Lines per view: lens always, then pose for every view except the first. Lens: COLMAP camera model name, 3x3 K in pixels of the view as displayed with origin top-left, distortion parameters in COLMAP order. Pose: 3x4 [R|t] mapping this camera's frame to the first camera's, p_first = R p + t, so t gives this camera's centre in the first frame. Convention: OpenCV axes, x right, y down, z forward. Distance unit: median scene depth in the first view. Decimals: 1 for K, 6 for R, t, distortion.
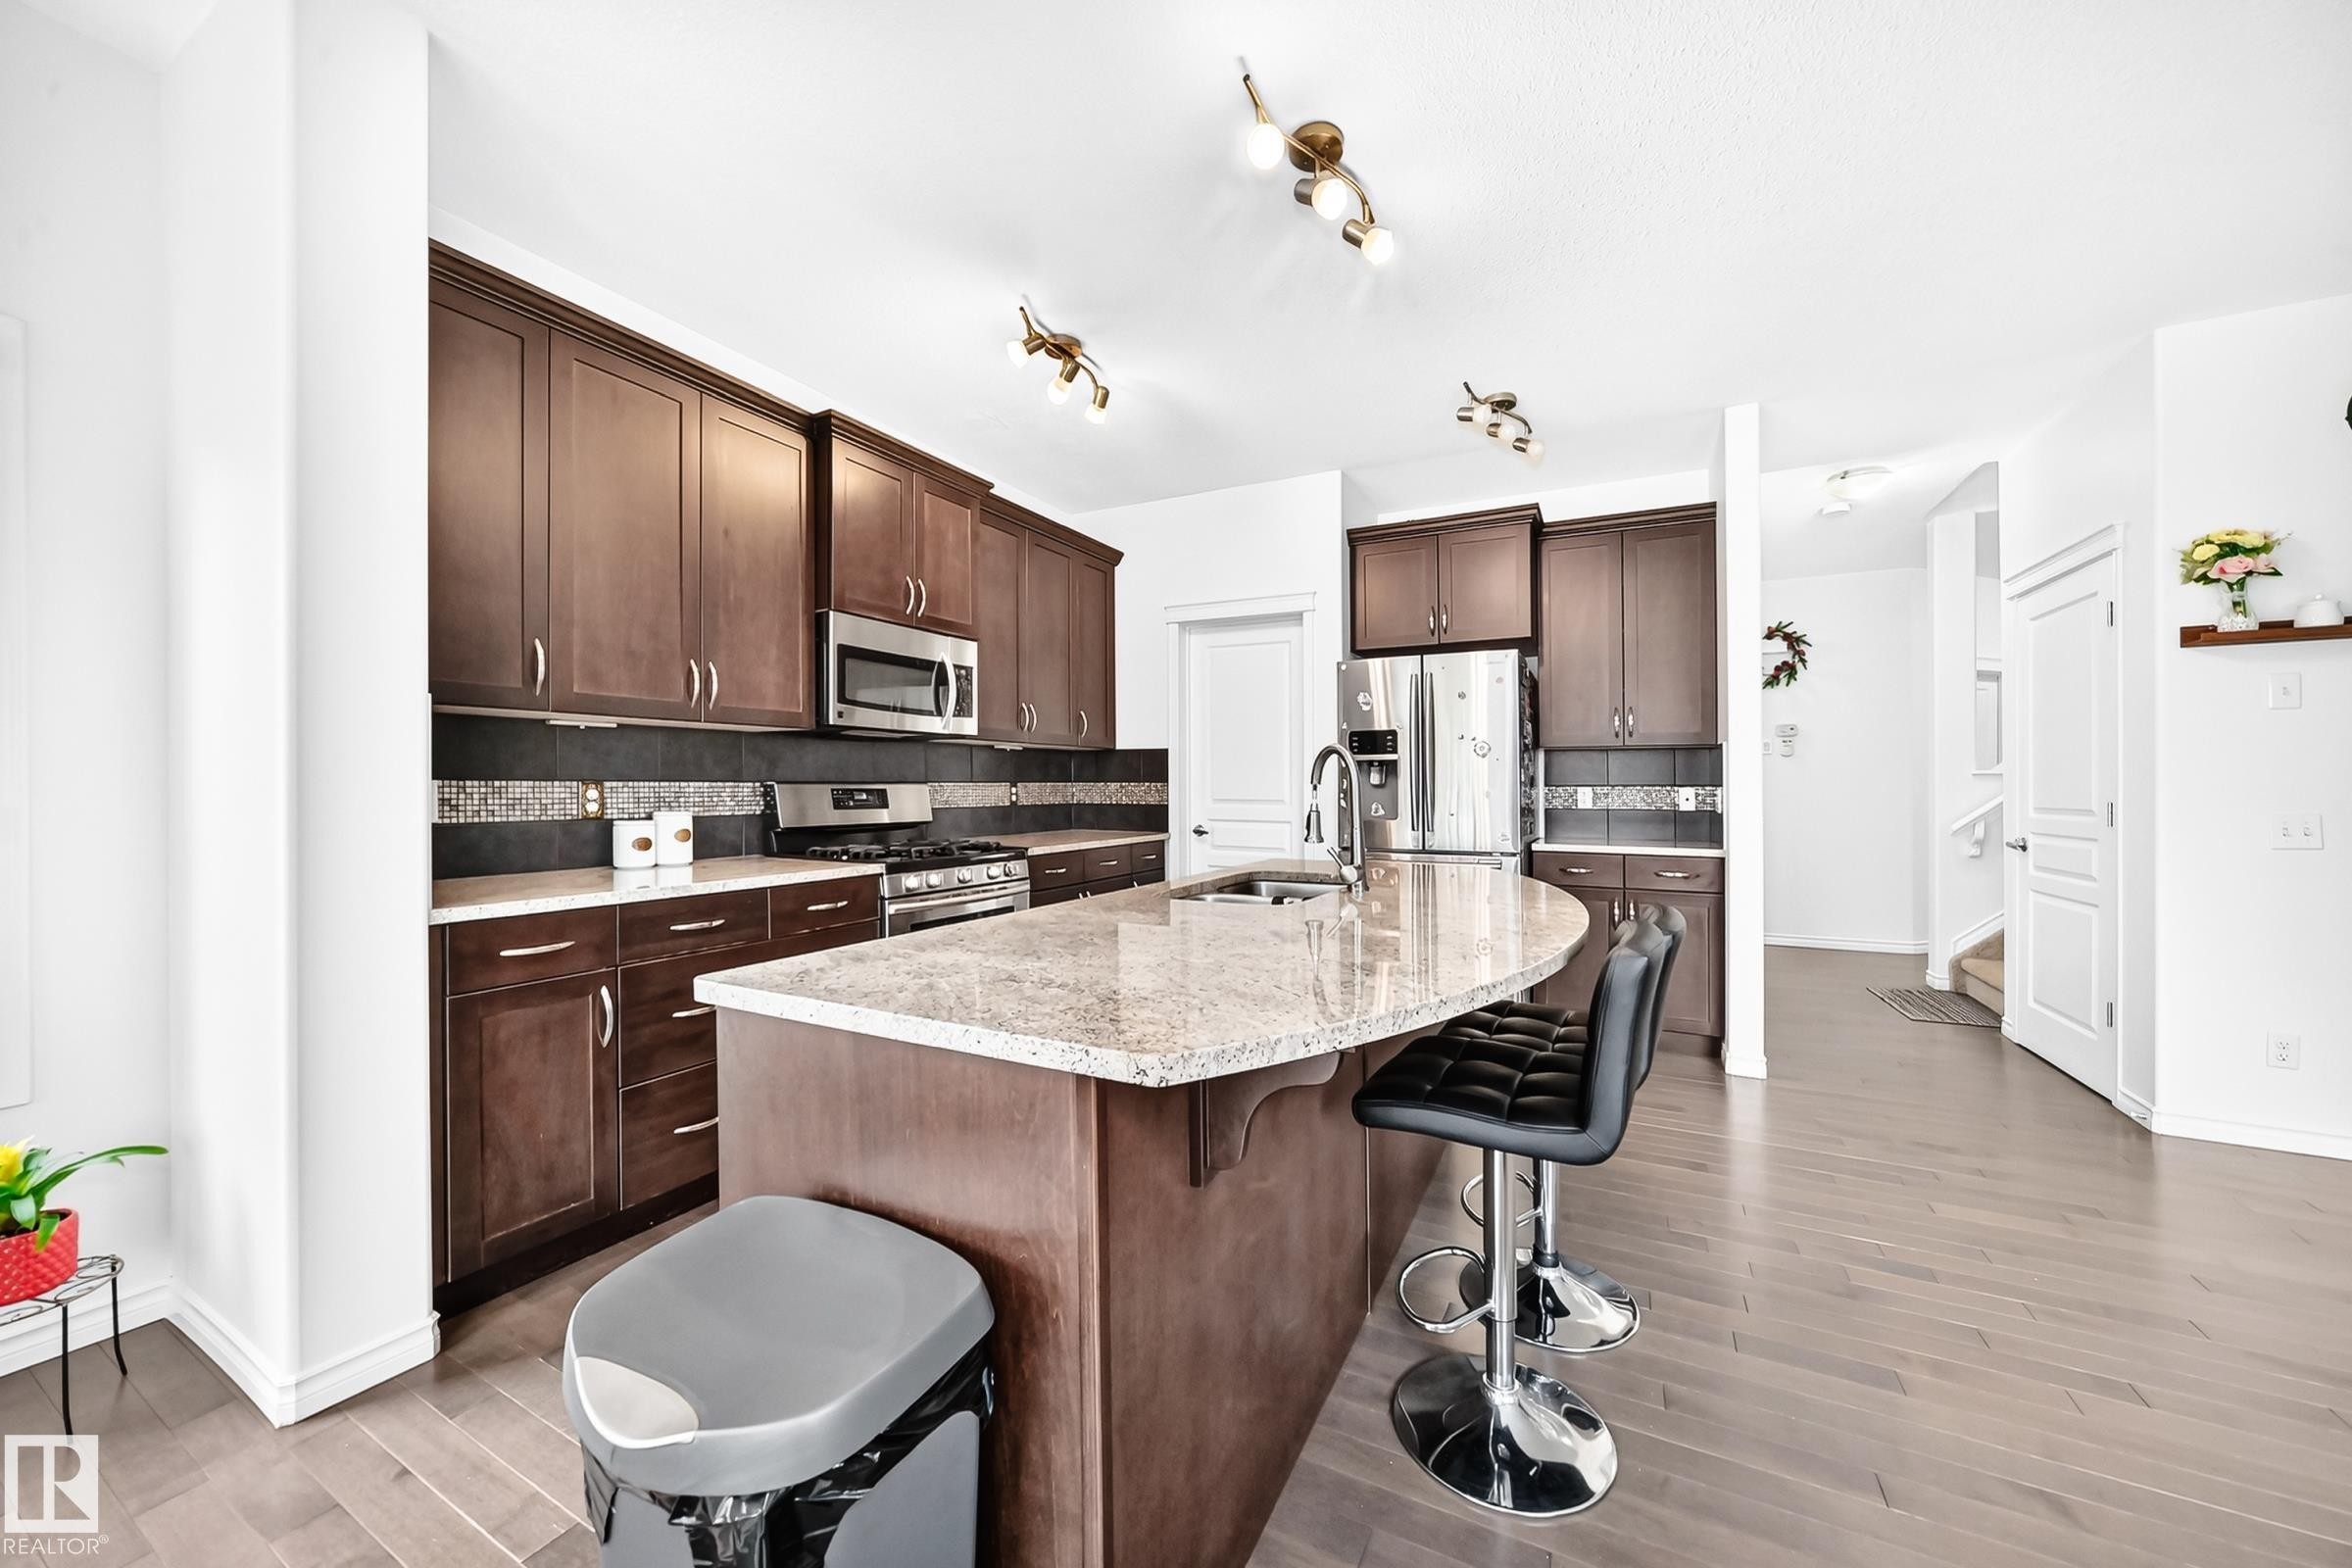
lens RADIAL K [[839.9, 0, 1198.0], [0, 839.9, 774.5], [0, 0, 1]] dist [-0.011653, 0.000933]
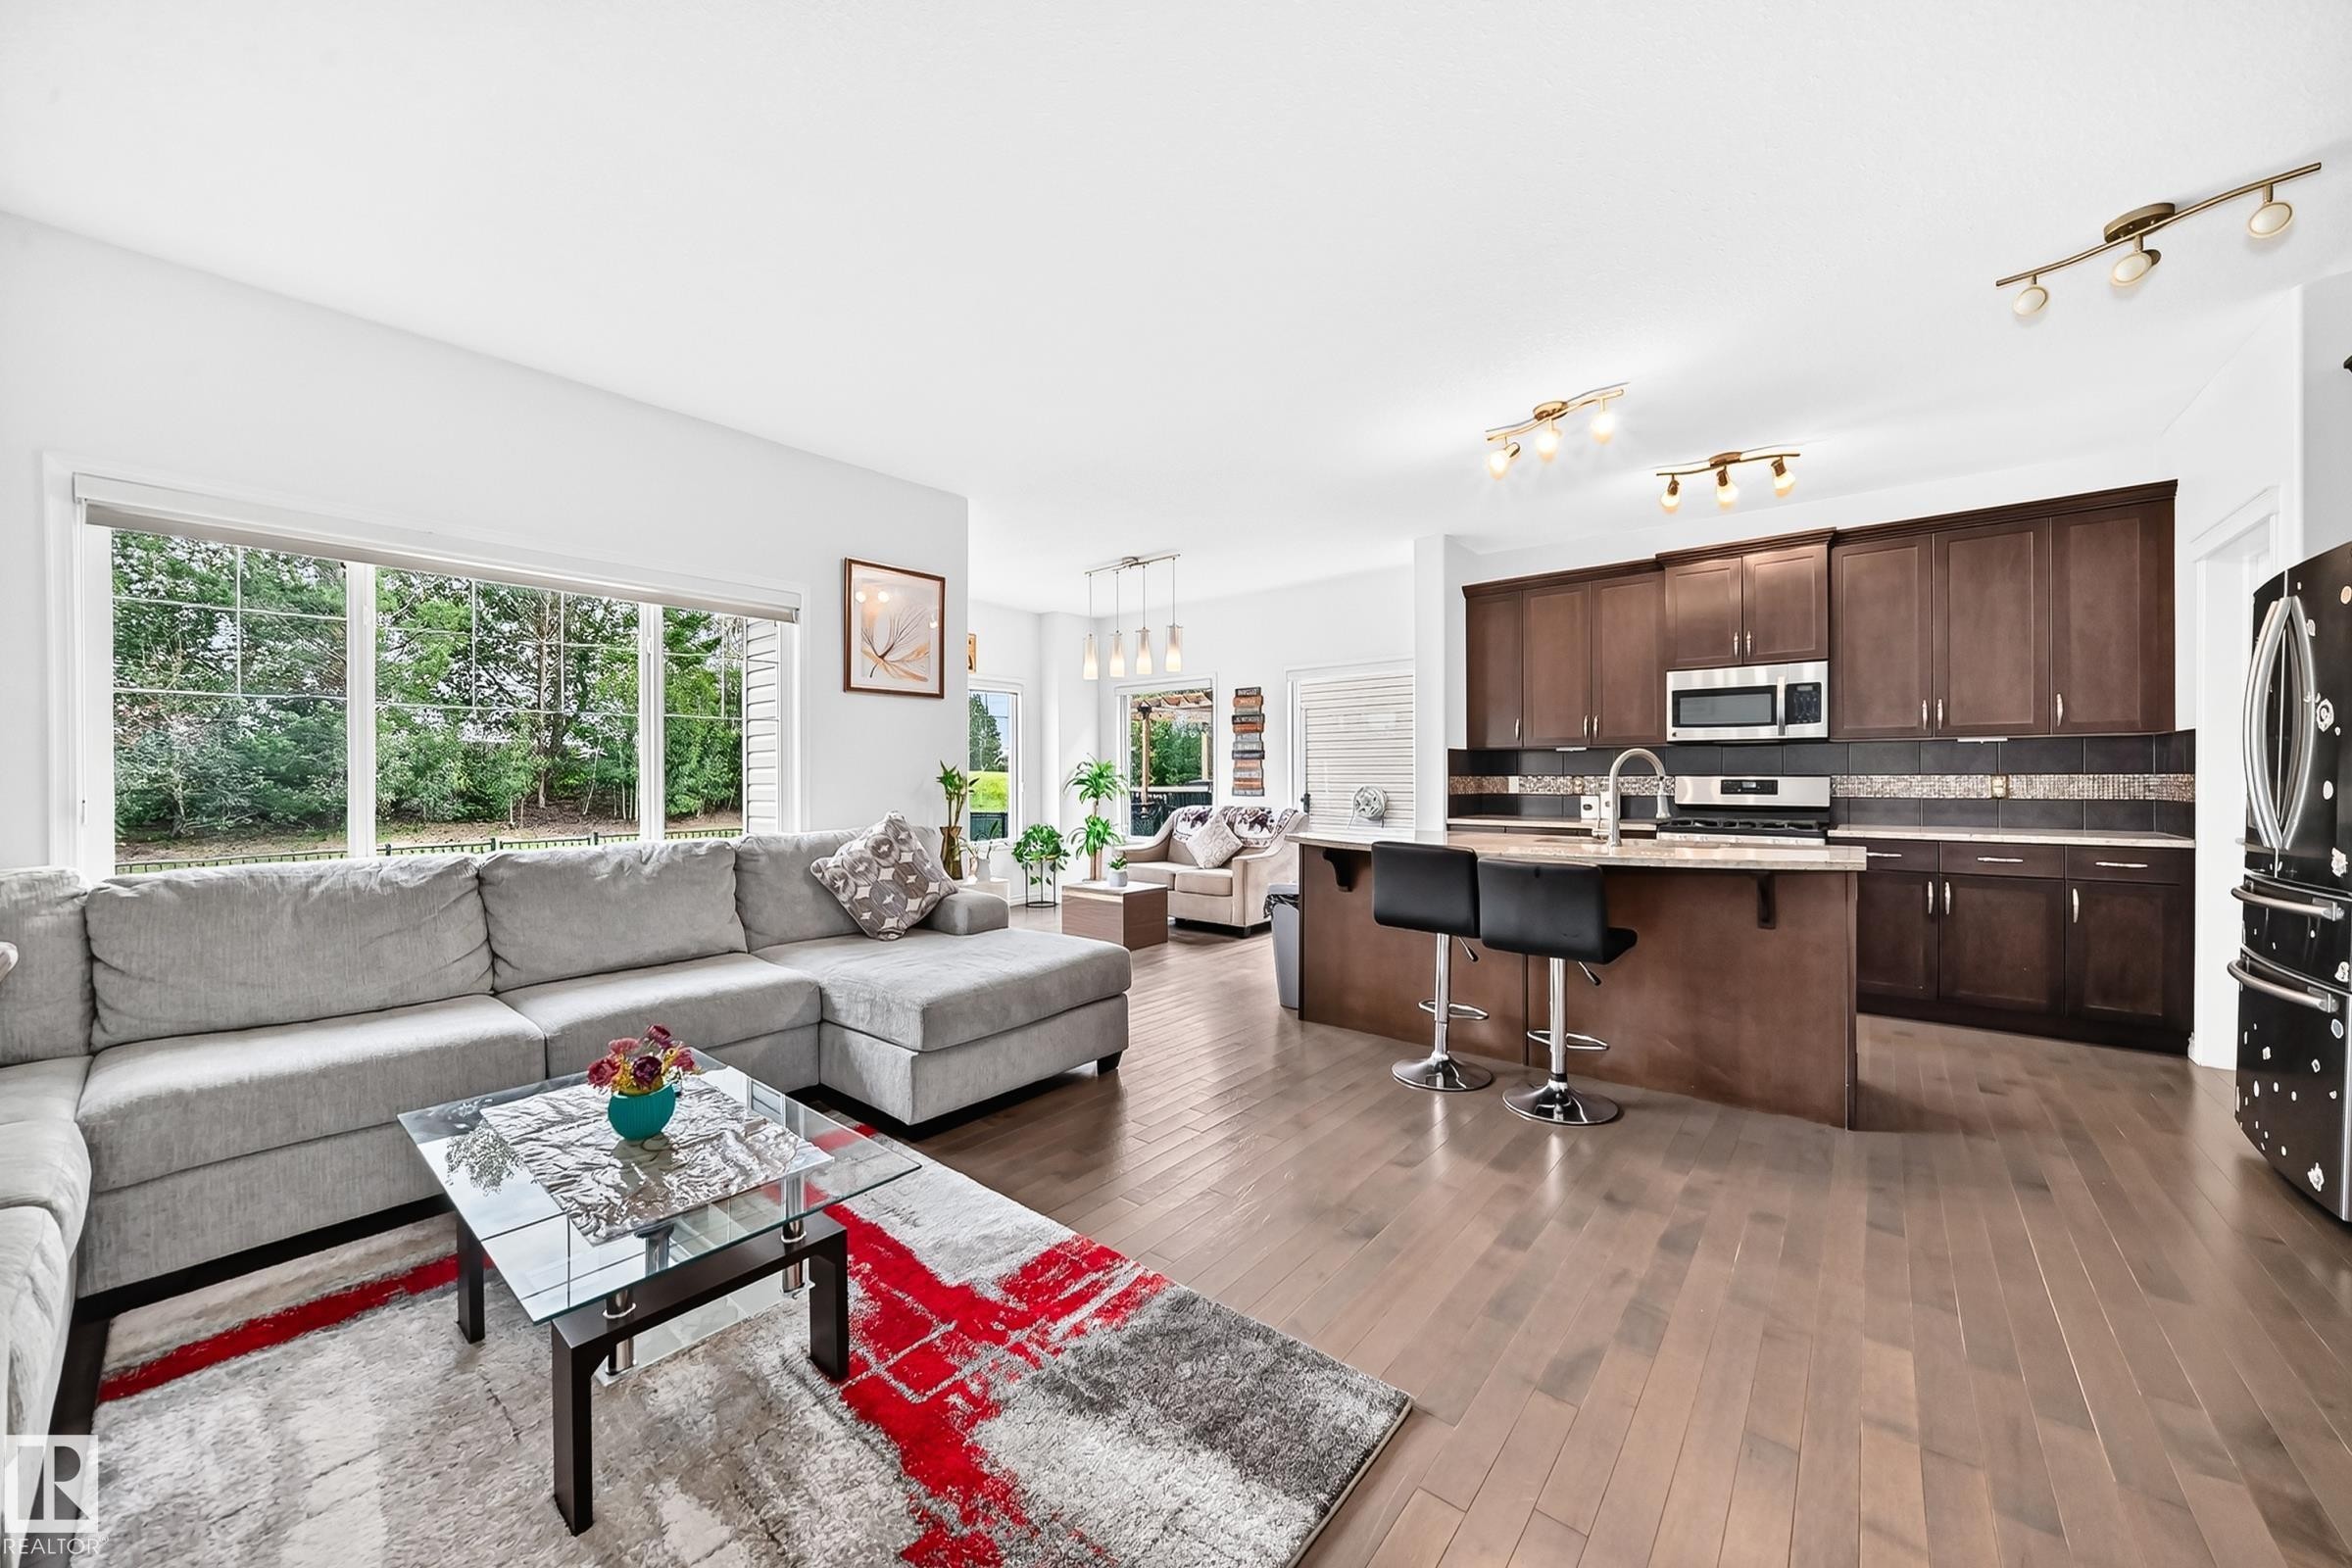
lens RADIAL K [[839.9, 0, 1191.9], [0, 839.9, 795.1], [0, 0, 1]] dist [-0.011653, 0.000933]
pose [[-0.206295, 0.017902, -0.978326, 1.301594], [0.012371, 0.999800, 0.015687, 0.009203], [0.978412, -0.008867, -0.206475, 0.406898]]
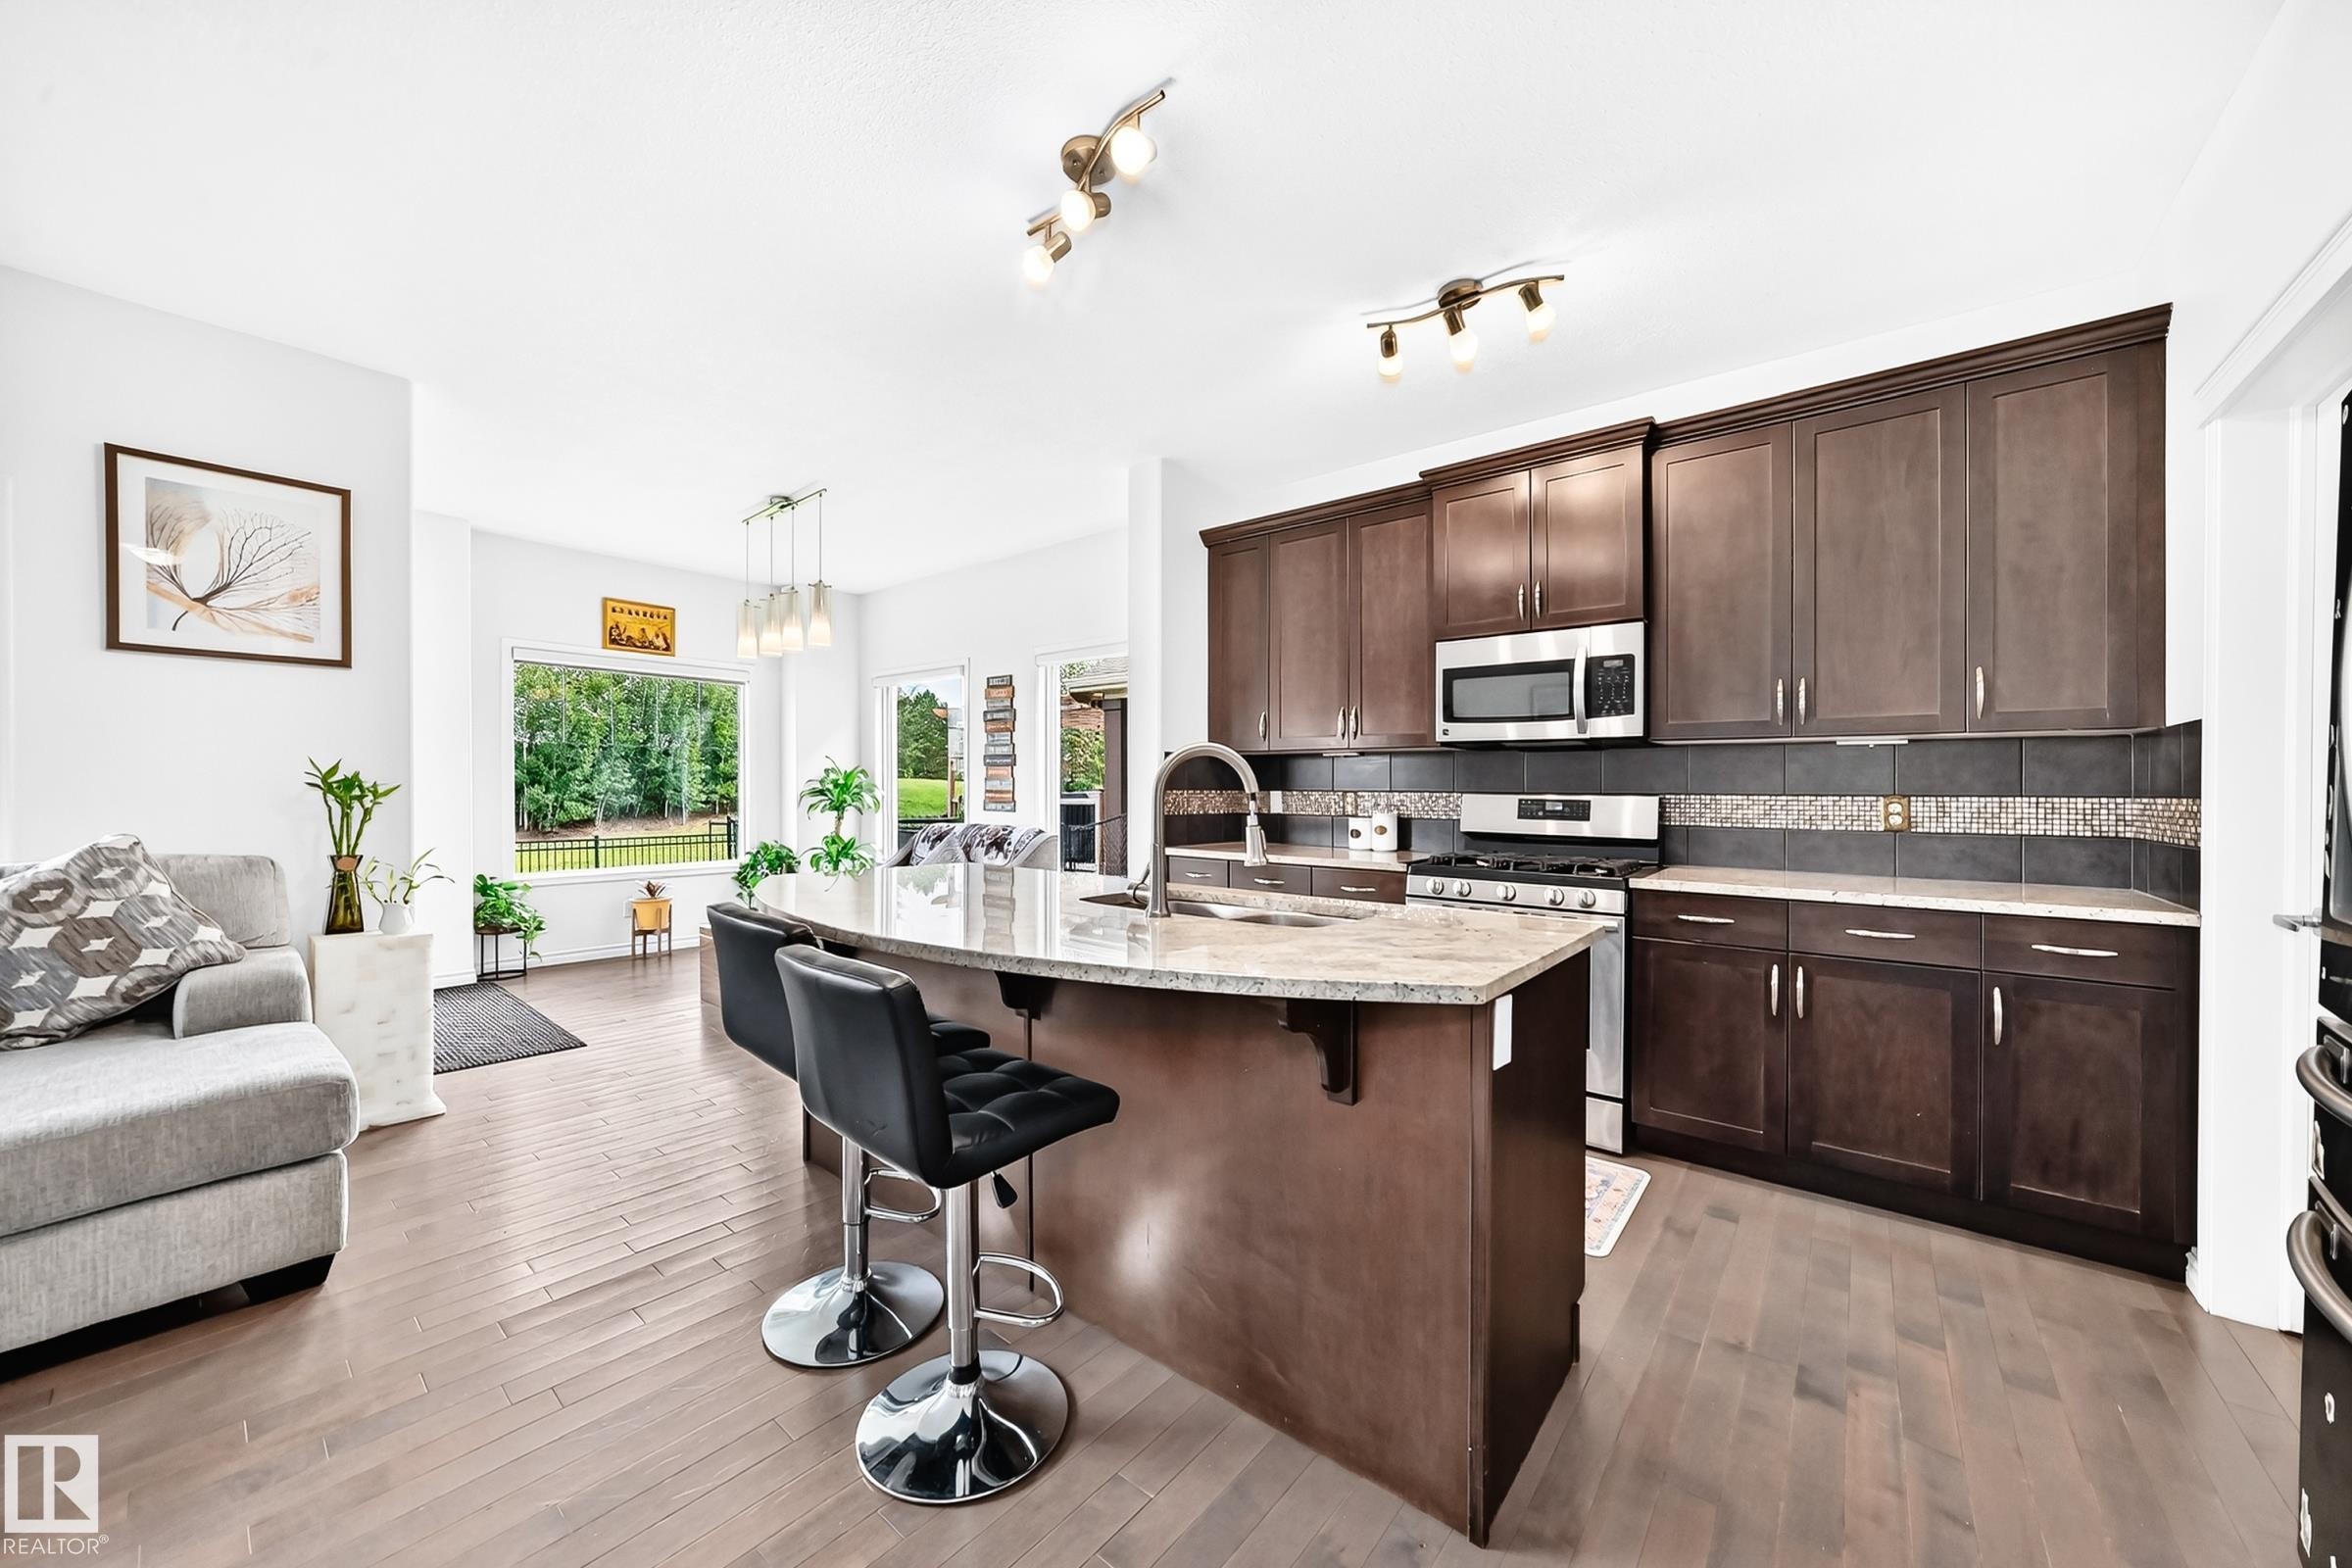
lens RADIAL K [[839.9, 0, 1181.9], [0, 839.9, 802.0], [0, 0, 1]] dist [-0.011653, 0.000933]
pose [[-0.204981, 0.010166, -0.978713, 0.724904], [0.001173, 0.999948, 0.010141, 0.010381], [0.978765, 0.000931, -0.204982, 0.854860]]
